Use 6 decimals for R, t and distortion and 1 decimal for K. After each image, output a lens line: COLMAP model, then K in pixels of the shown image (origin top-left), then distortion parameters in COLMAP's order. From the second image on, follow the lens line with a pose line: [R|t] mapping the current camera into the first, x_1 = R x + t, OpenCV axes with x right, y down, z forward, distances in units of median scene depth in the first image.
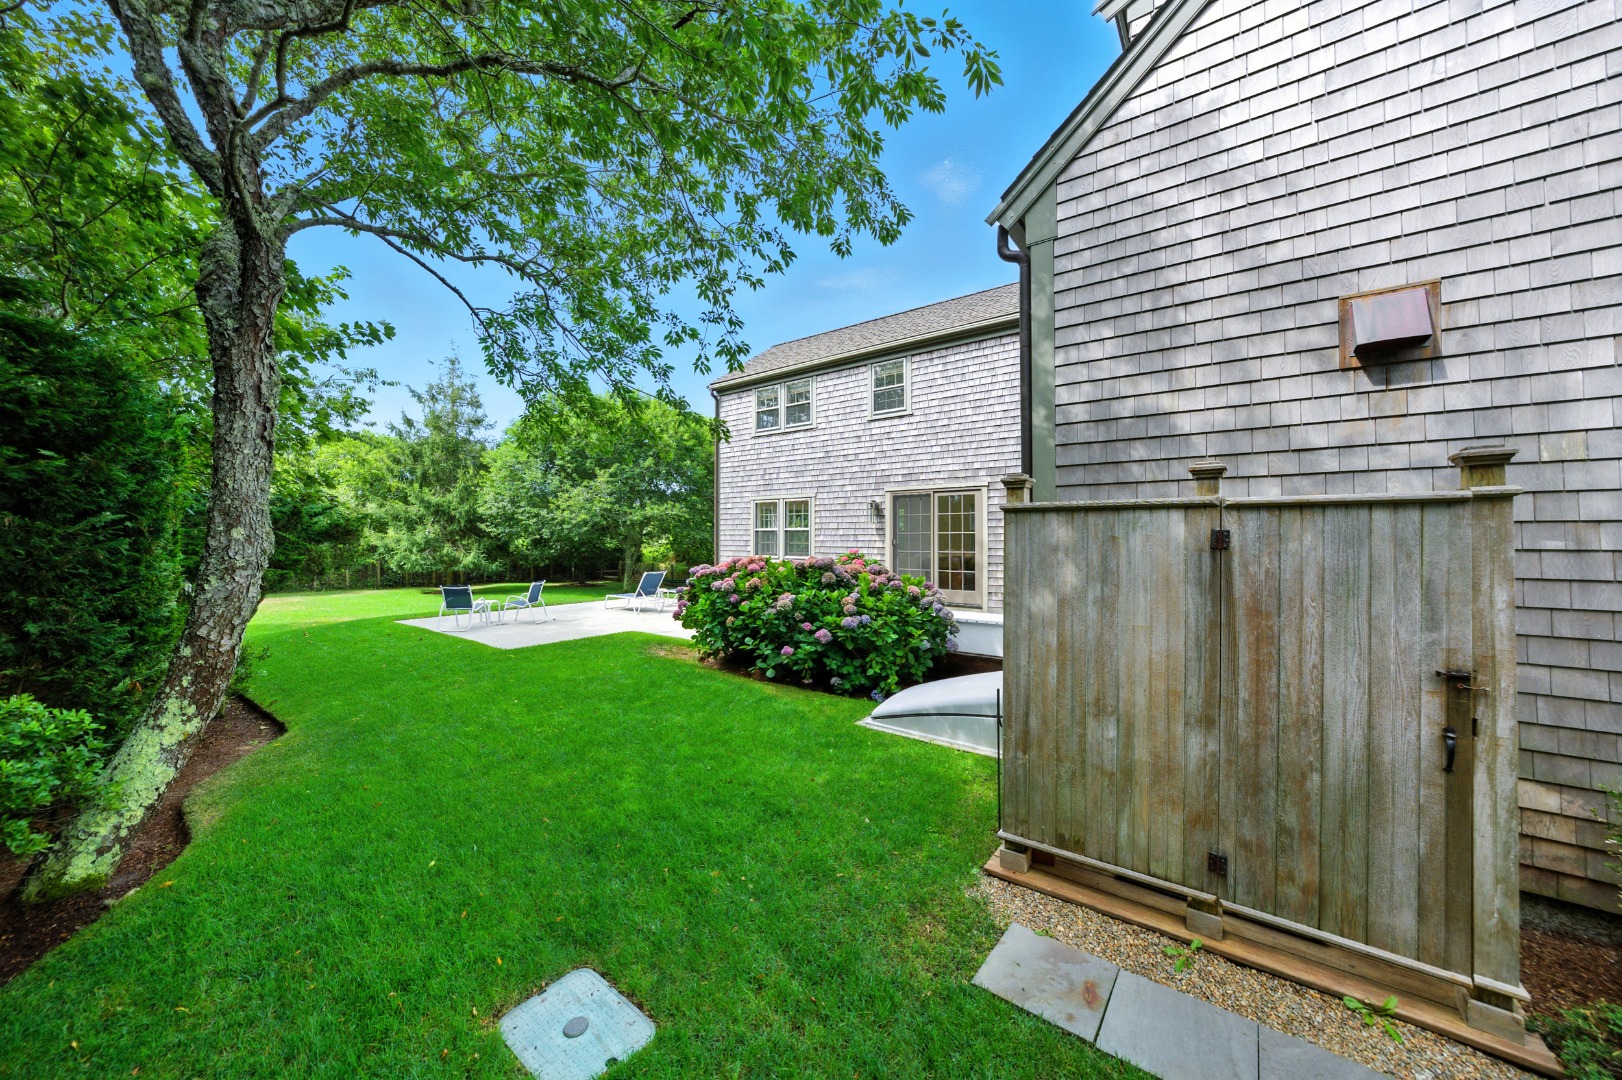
lens RADIAL K [[576.3, 0, 811.0], [0, 576.3, 540.0], [0, 0, 1]] dist [-0.000907, 0.000083]
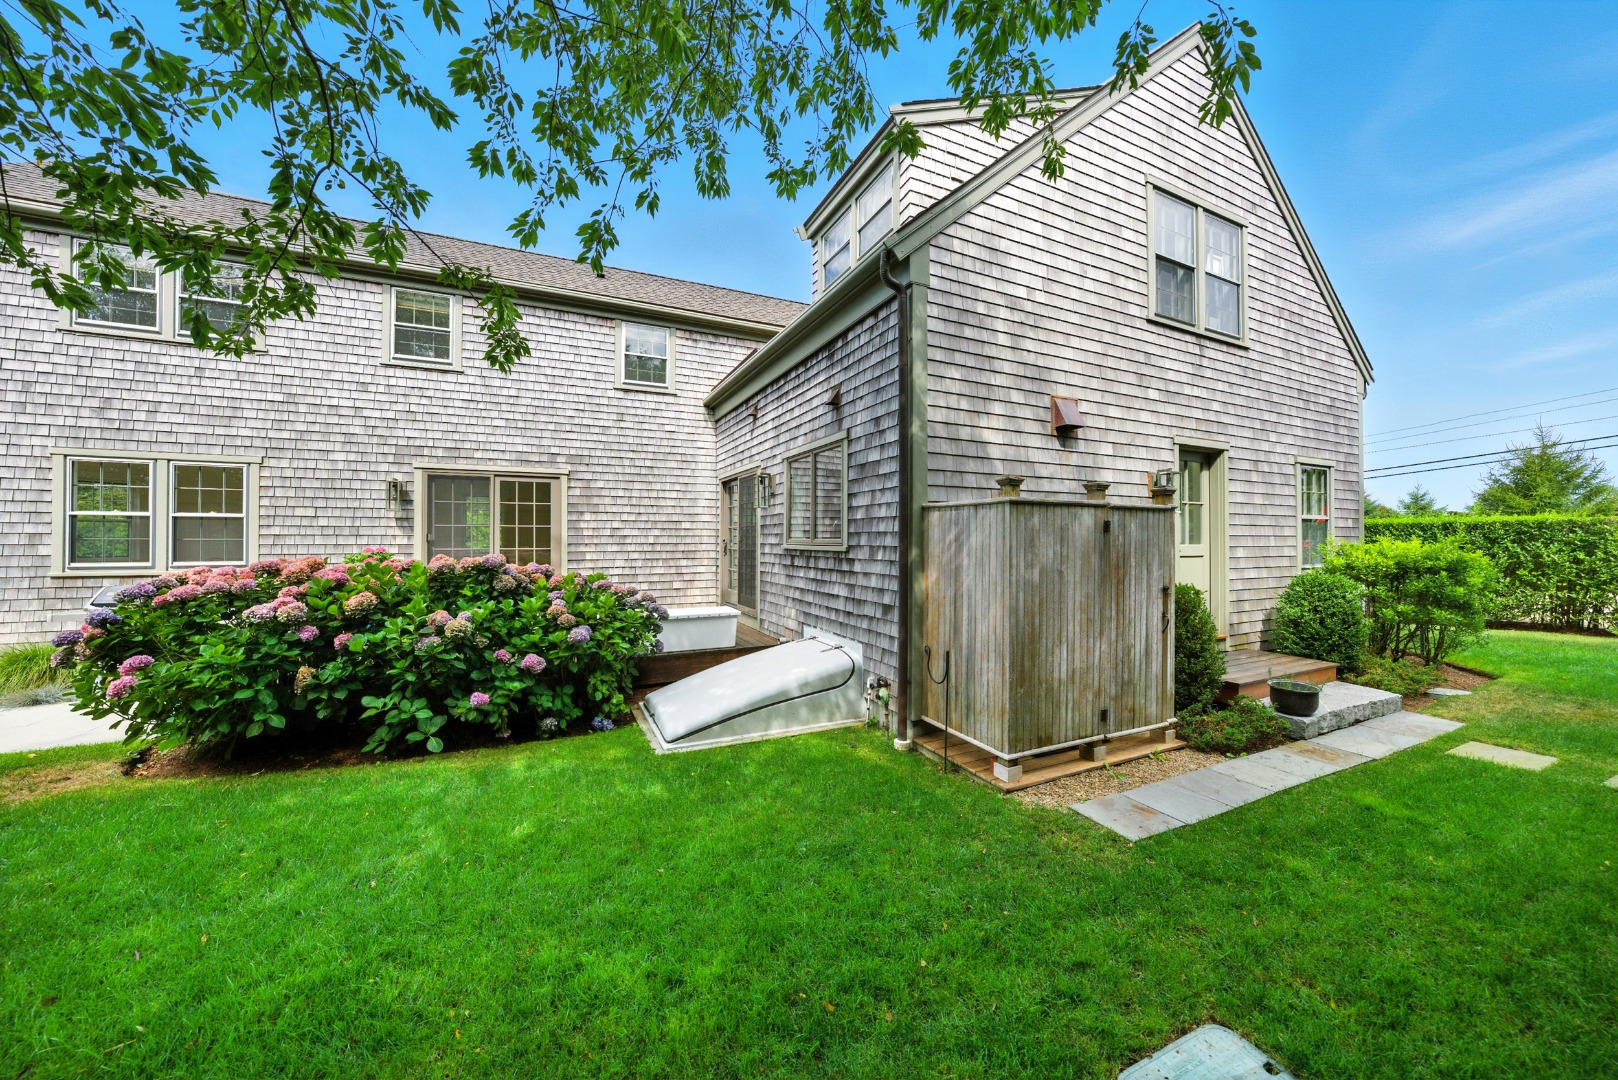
lens RADIAL K [[569.1, 0, 813.4], [0, 569.1, 543.5], [0, 0, 1]] dist [-0.011223, -0.000010]
pose [[0.467894, -0.006614, 0.883760, -0.346675], [0.002871, 0.999978, 0.005964, 0.011241], [-0.883780, -0.000253, 0.467902, 0.284189]]
